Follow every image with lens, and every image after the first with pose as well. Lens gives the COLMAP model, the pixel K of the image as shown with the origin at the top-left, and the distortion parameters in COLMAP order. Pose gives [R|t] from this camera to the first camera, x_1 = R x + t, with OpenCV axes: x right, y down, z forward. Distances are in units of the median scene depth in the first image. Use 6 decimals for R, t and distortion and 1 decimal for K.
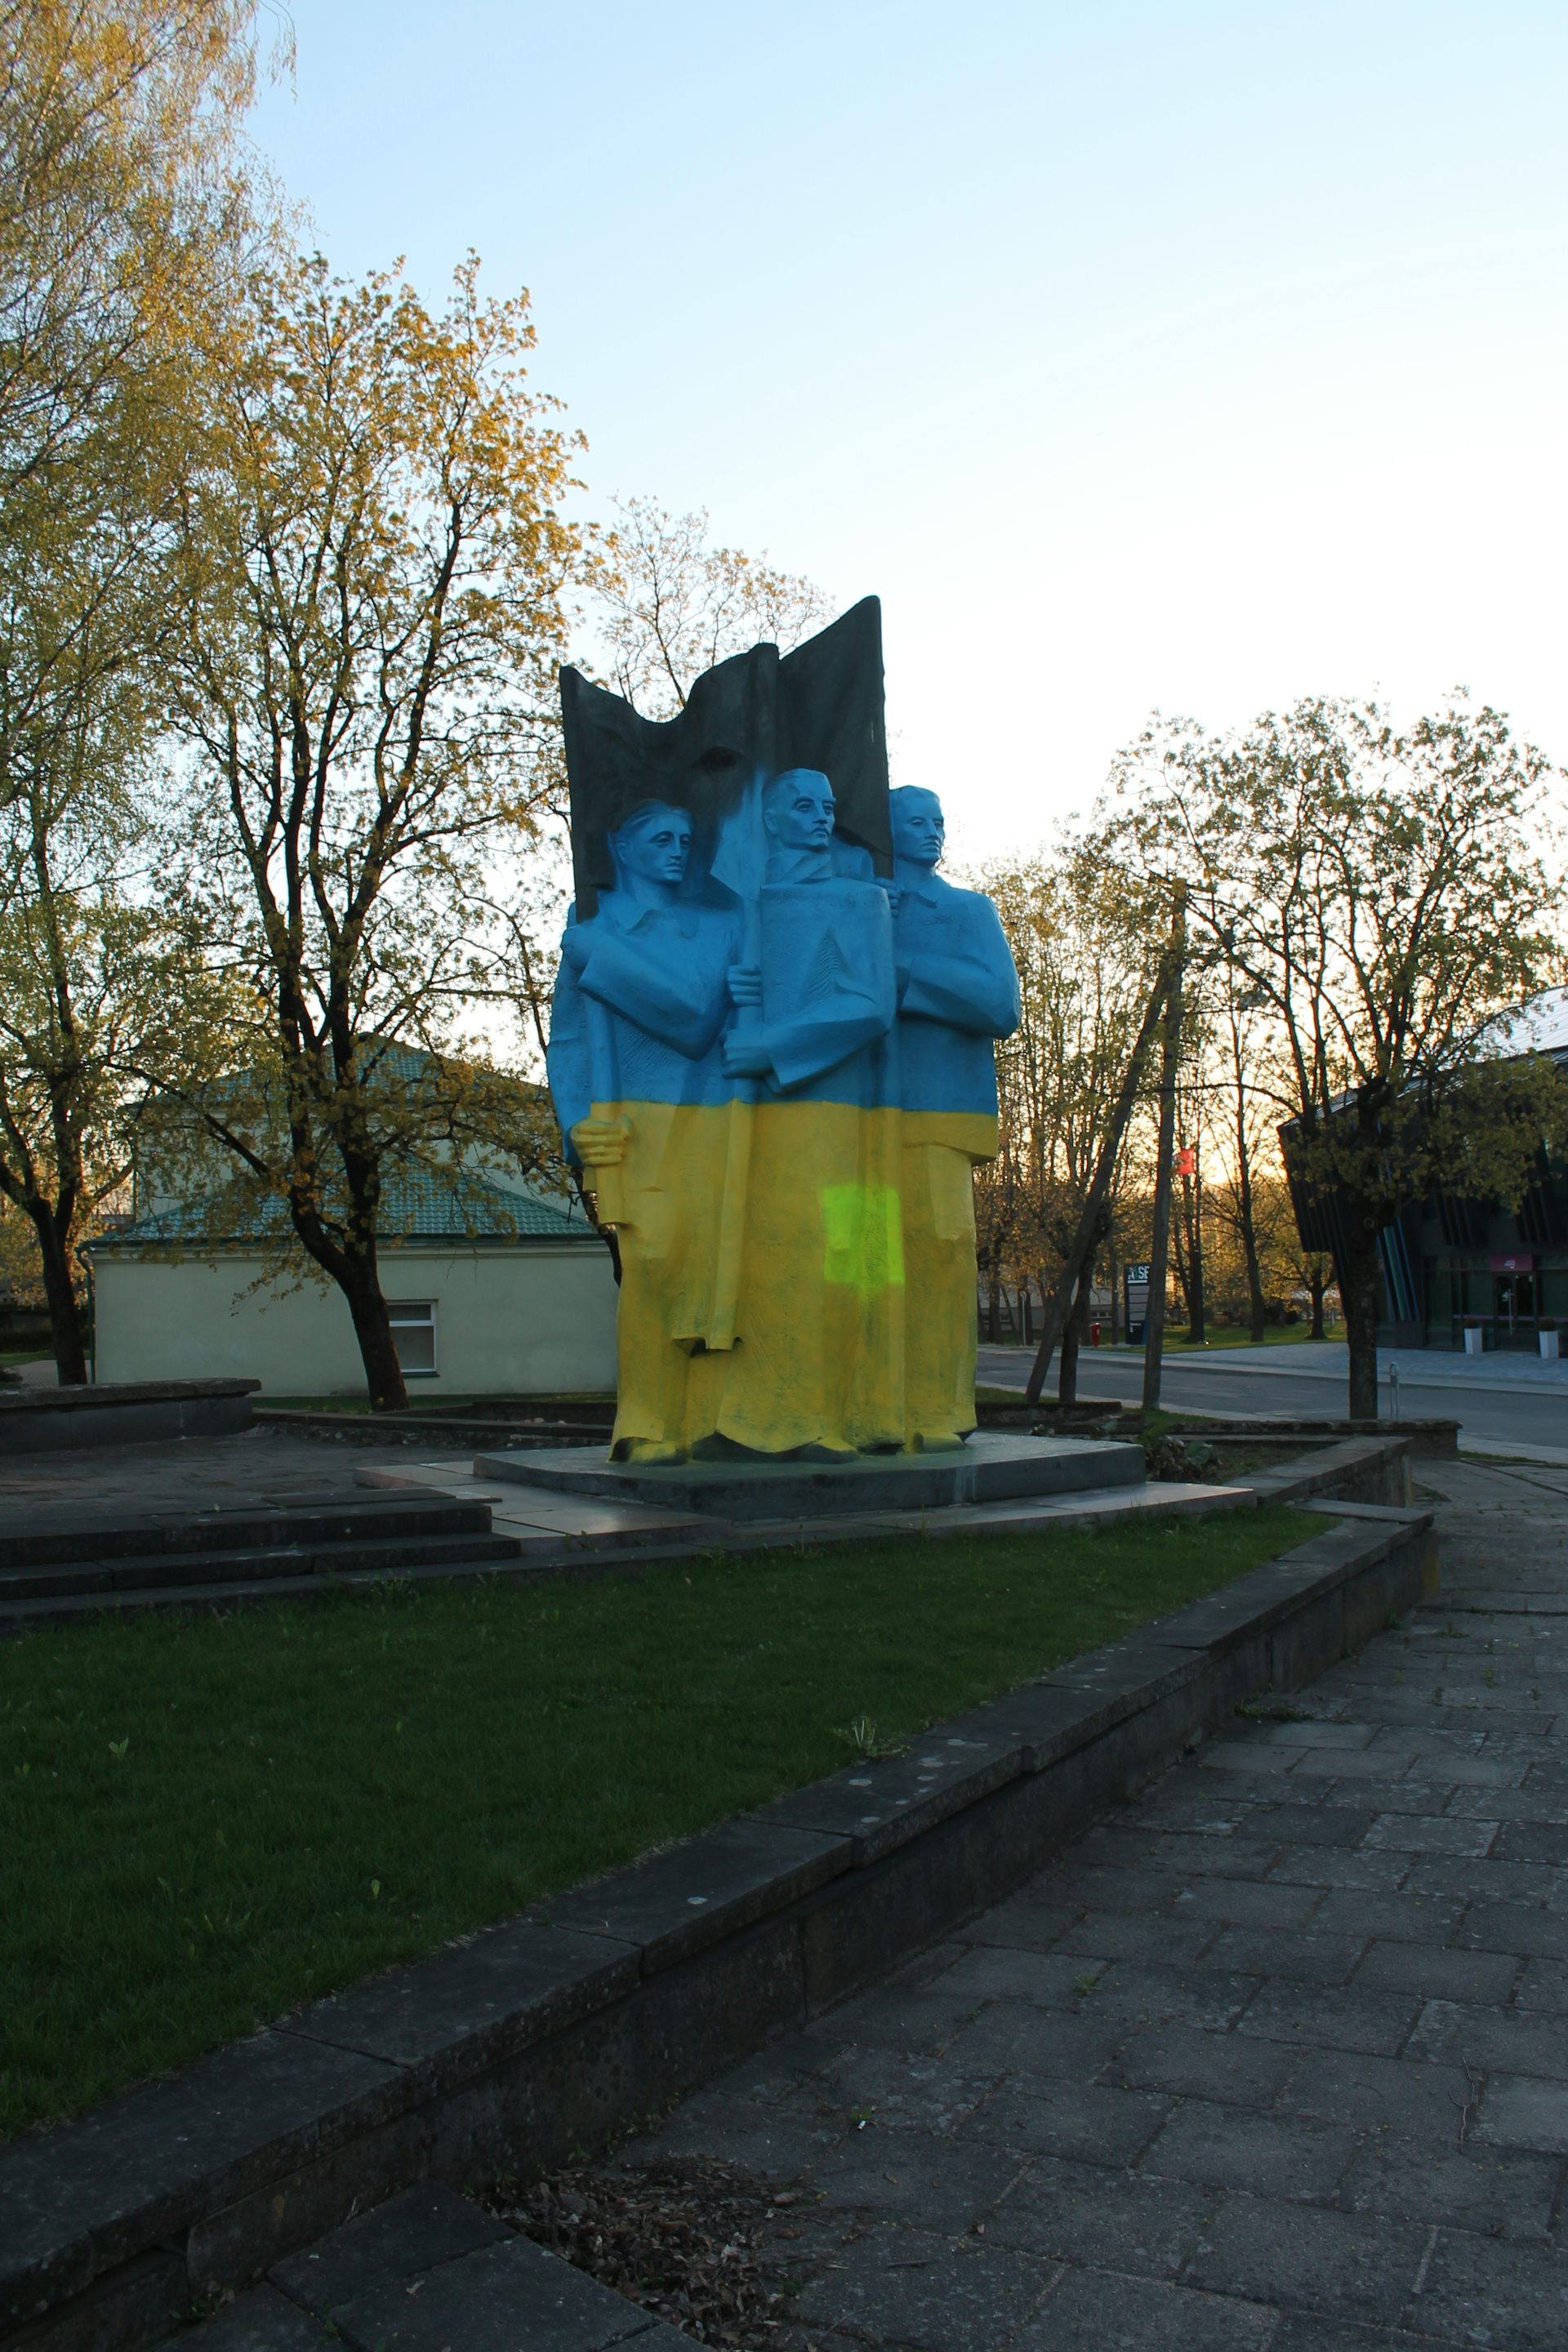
lens RADIAL K [[1780.9, 0, 784.0], [0, 1780.9, 1176.0], [0, 0, 1]] dist [-0.105062, 0.000051]
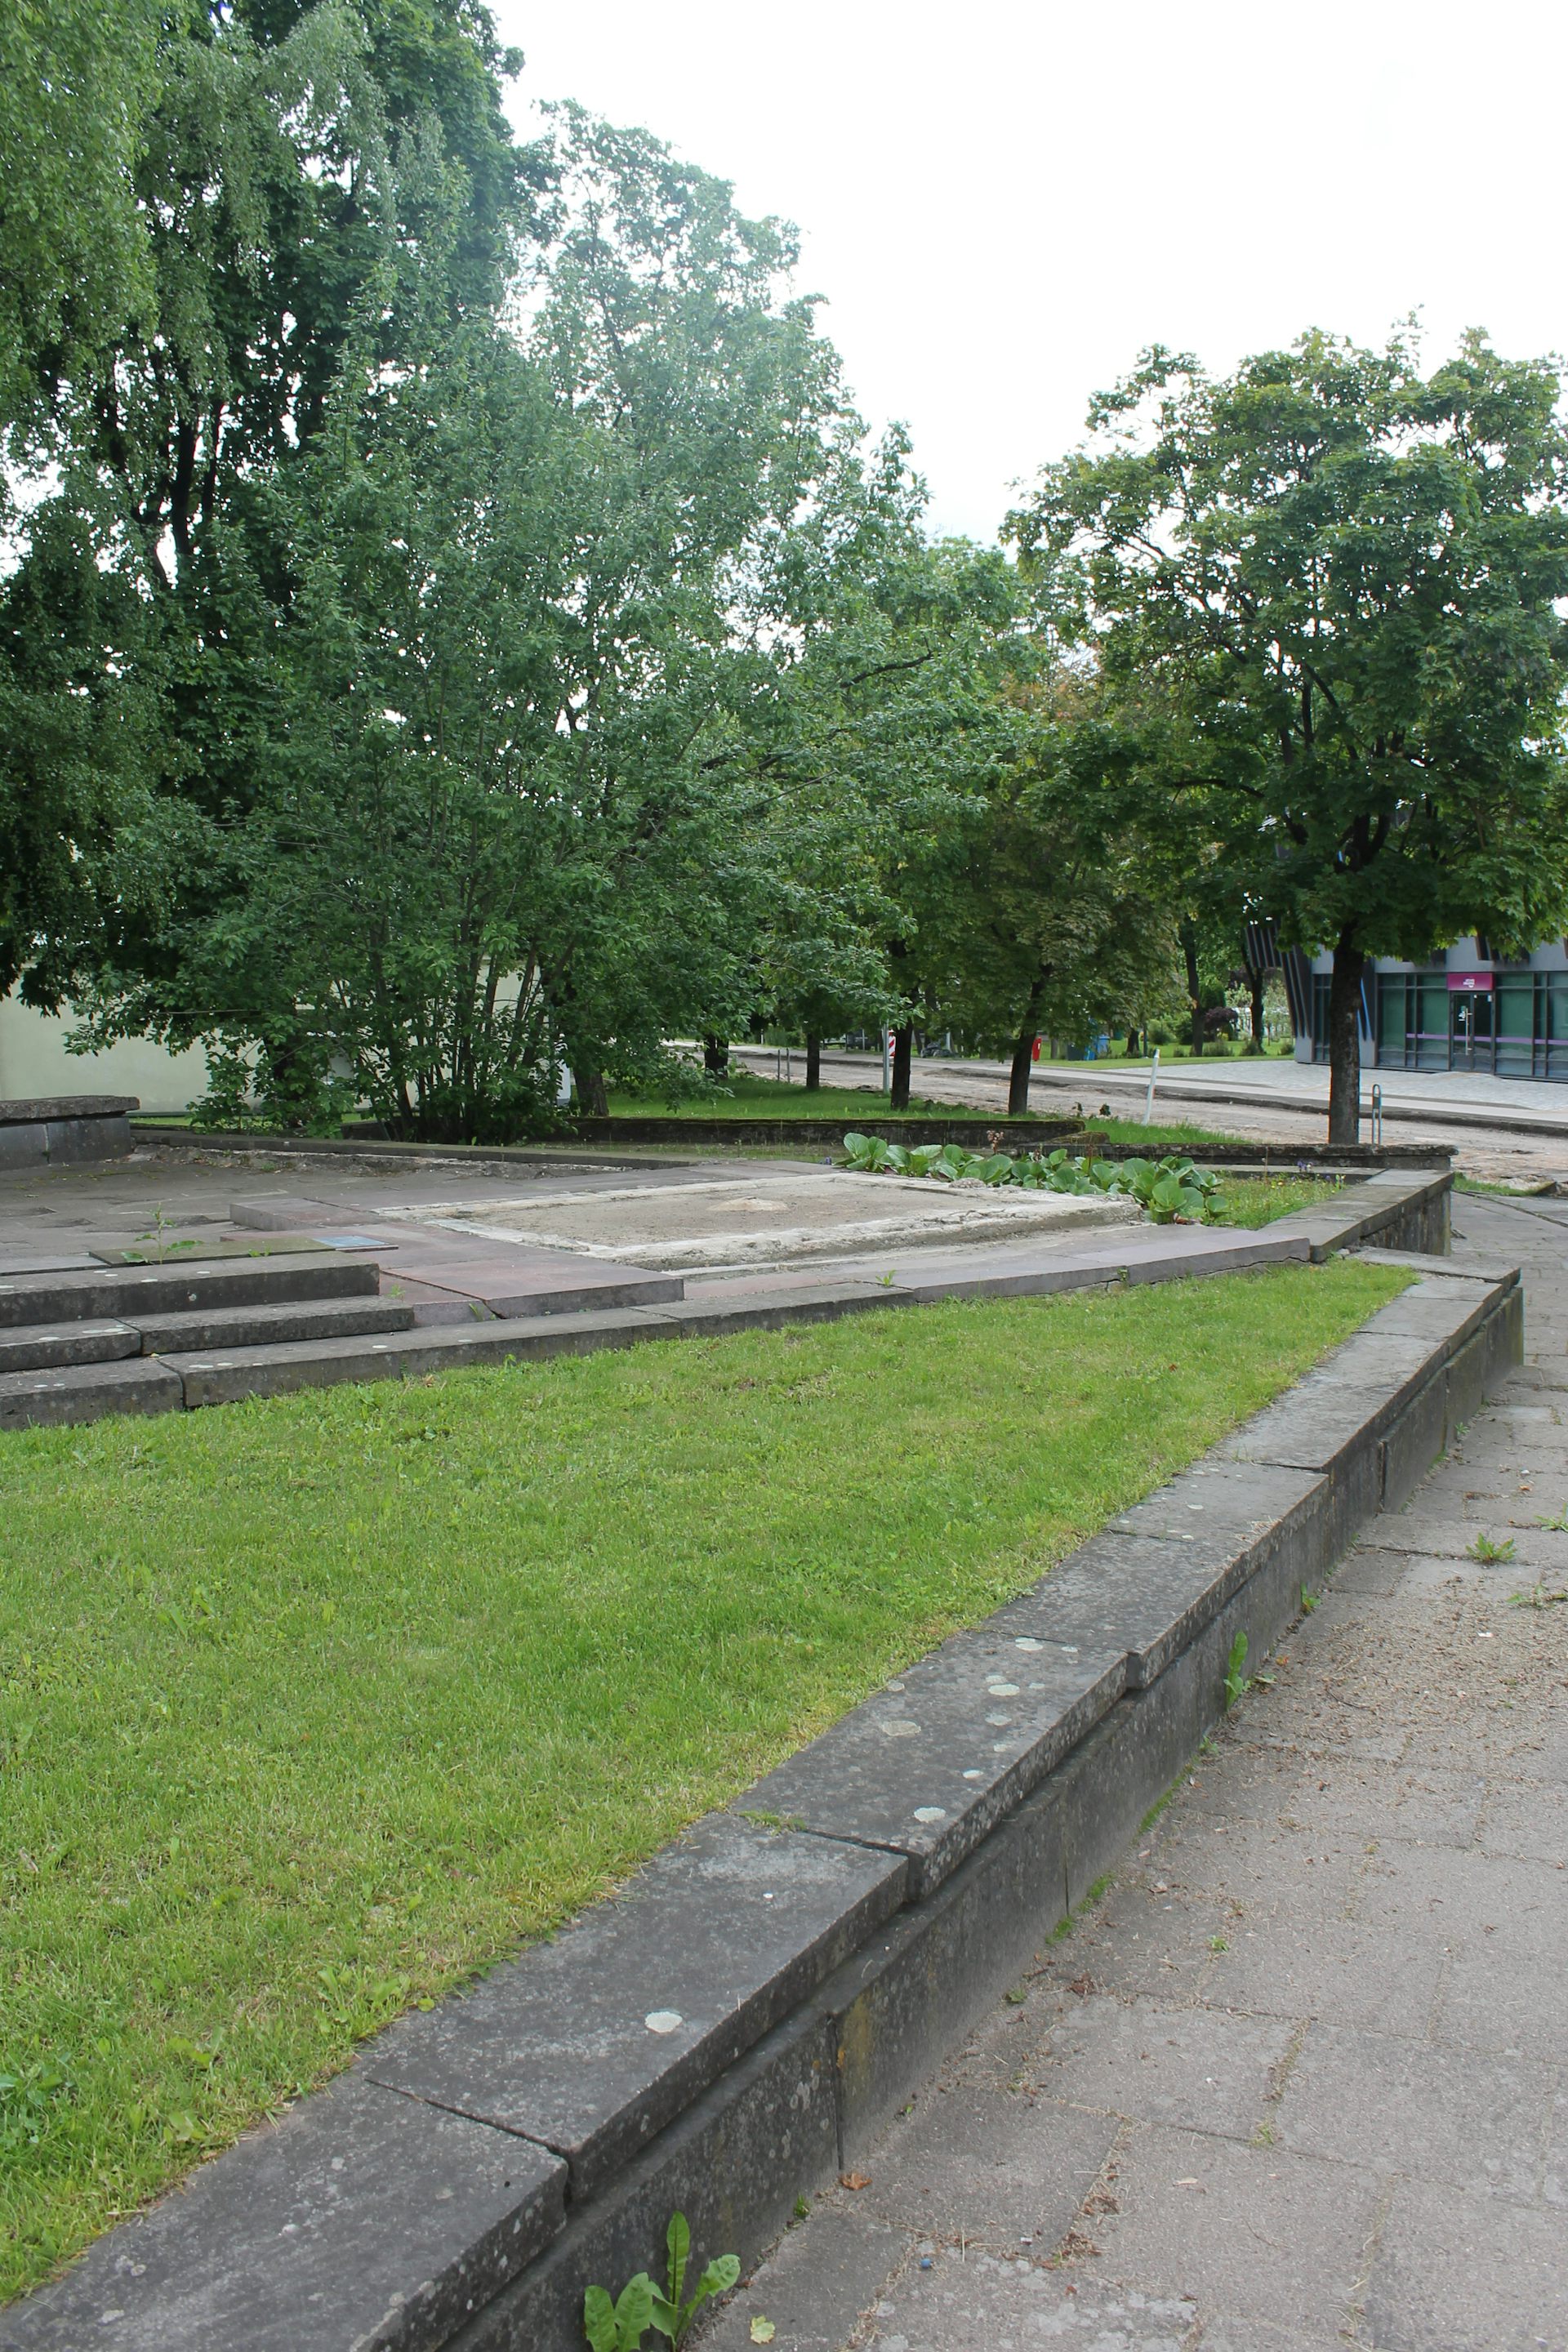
lens RADIAL K [[1780.9, 0, 784.0], [0, 1780.9, 1176.0], [0, 0, 1]] dist [-0.105062, 0.000051]
pose [[0.999188, 0.001752, 0.040252, -0.007933], [-0.008185, 0.987049, 0.160209, 0.010644], [-0.039450, -0.160408, 0.986262, 0.113845]]
